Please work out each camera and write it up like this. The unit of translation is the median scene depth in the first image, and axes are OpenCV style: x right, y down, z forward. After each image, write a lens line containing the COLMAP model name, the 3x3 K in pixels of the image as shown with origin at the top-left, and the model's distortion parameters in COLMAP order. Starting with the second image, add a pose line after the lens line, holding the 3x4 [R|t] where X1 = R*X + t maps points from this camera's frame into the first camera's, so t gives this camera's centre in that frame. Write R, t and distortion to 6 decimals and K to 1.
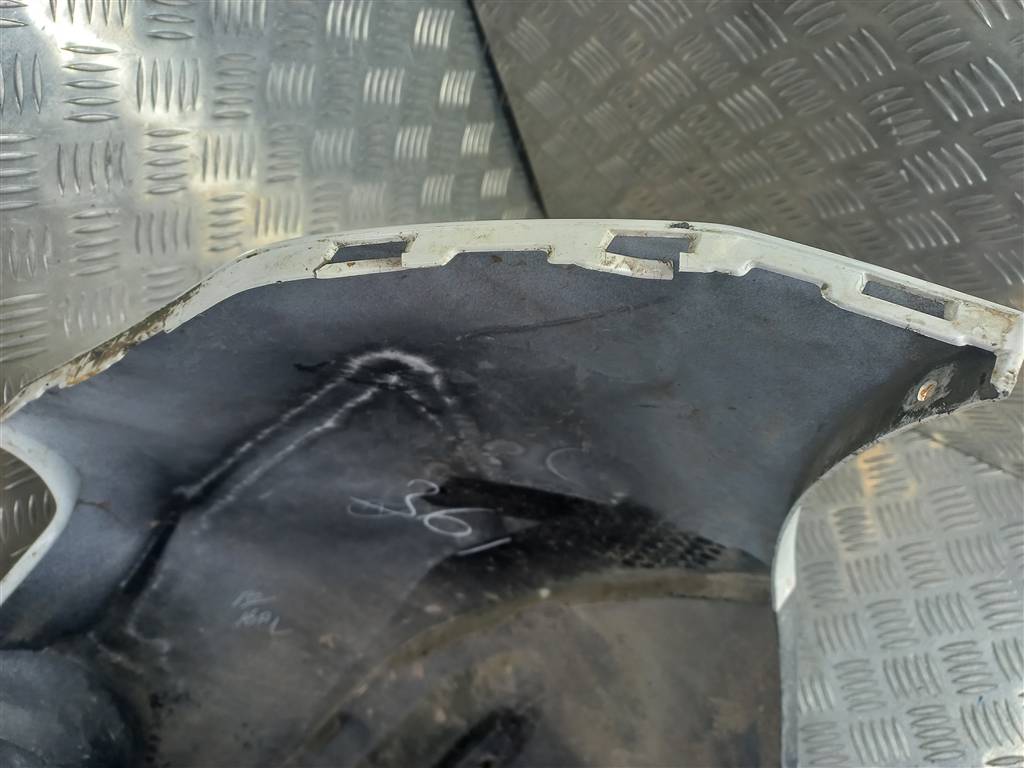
lens RADIAL K [[743.0, 0, 522.2], [0, 743.0, 374.9], [0, 0, 1]] dist [0.045793, -0.019851]
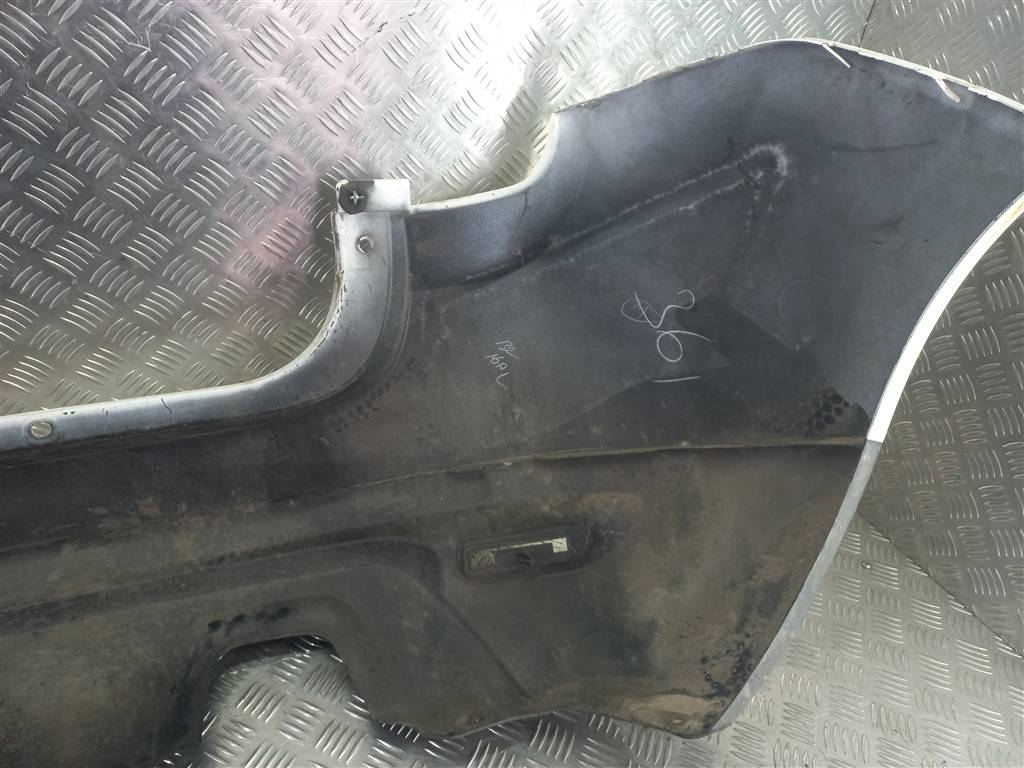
lens RADIAL K [[743.0, 0, 511.2], [0, 743.0, 391.7], [0, 0, 1]] dist [0.045793, -0.019851]
pose [[0.804234, 0.541631, -0.244630, 0.055404], [-0.593101, 0.705173, -0.388538, 0.930717], [-0.037938, 0.457566, 0.888366, -0.278452]]
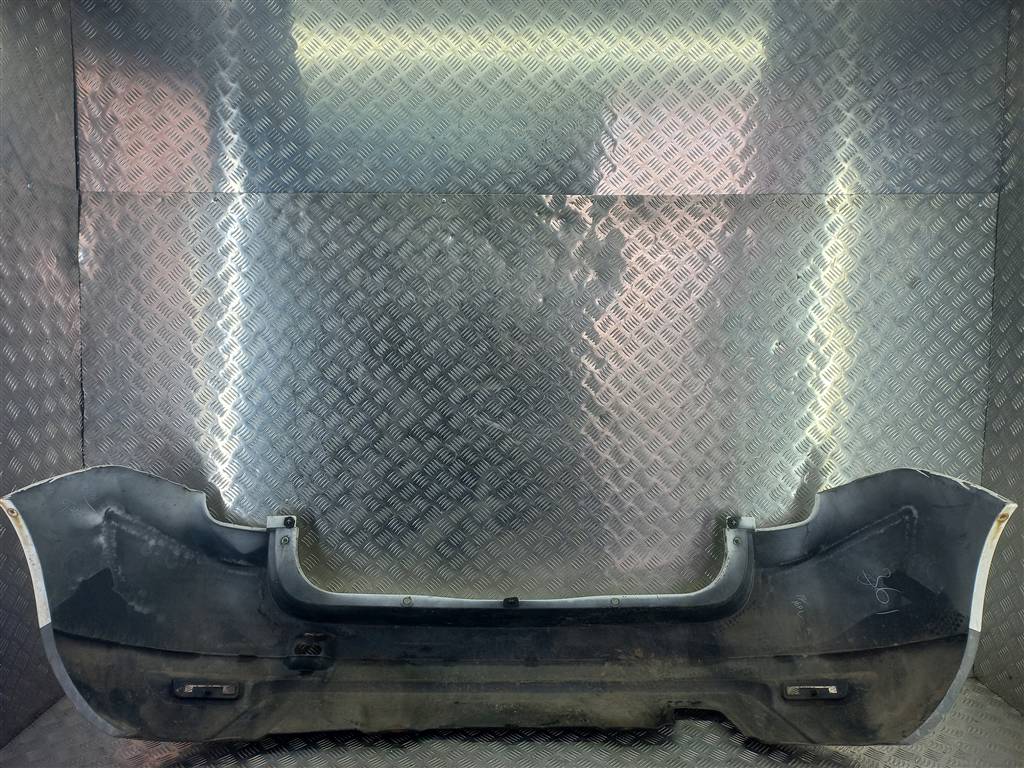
lens RADIAL K [[743.0, 0, 516.2], [0, 743.0, 378.4], [0, 0, 1]] dist [0.045793, -0.019851]
pose [[0.576721, 0.304734, -0.757977, 1.055681], [-0.787845, 0.452881, -0.417372, 2.146252], [0.216086, 0.837876, 0.501269, -1.620513]]
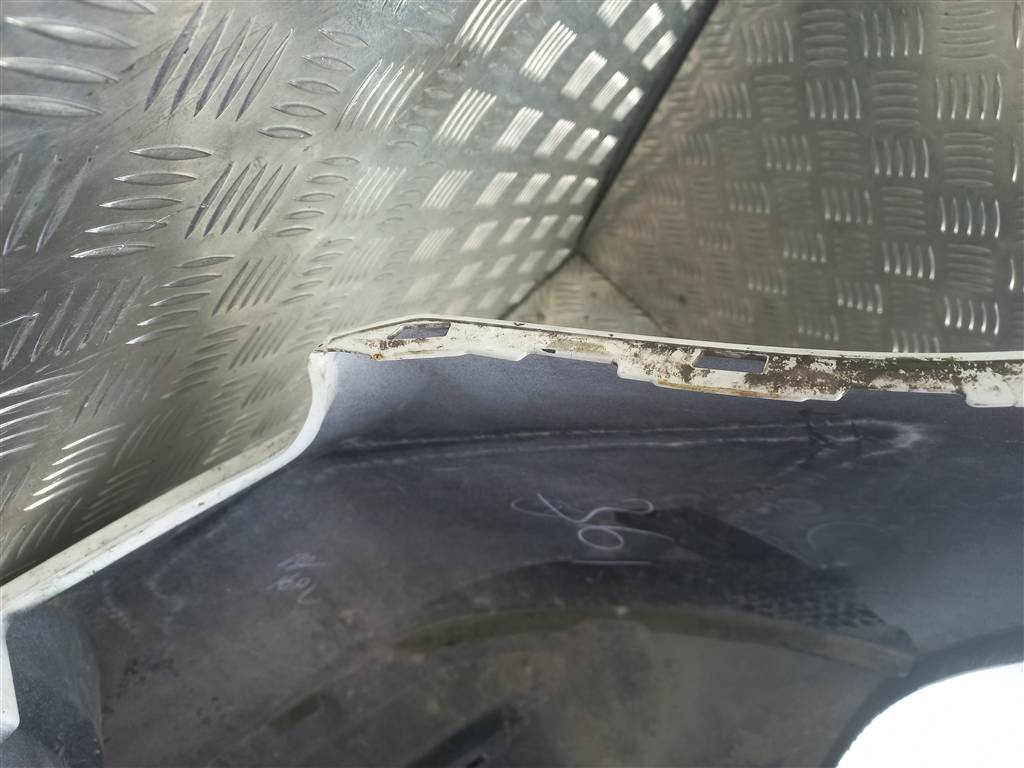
lens RADIAL K [[743.0, 0, 519.3], [0, 743.0, 386.0], [0, 0, 1]] dist [0.045793, -0.019851]
pose [[0.880437, 0.254430, 0.400120, -0.524206], [-0.295898, 0.954190, 0.044347, 0.012410], [-0.370507, -0.157440, 0.915389, 0.205921]]
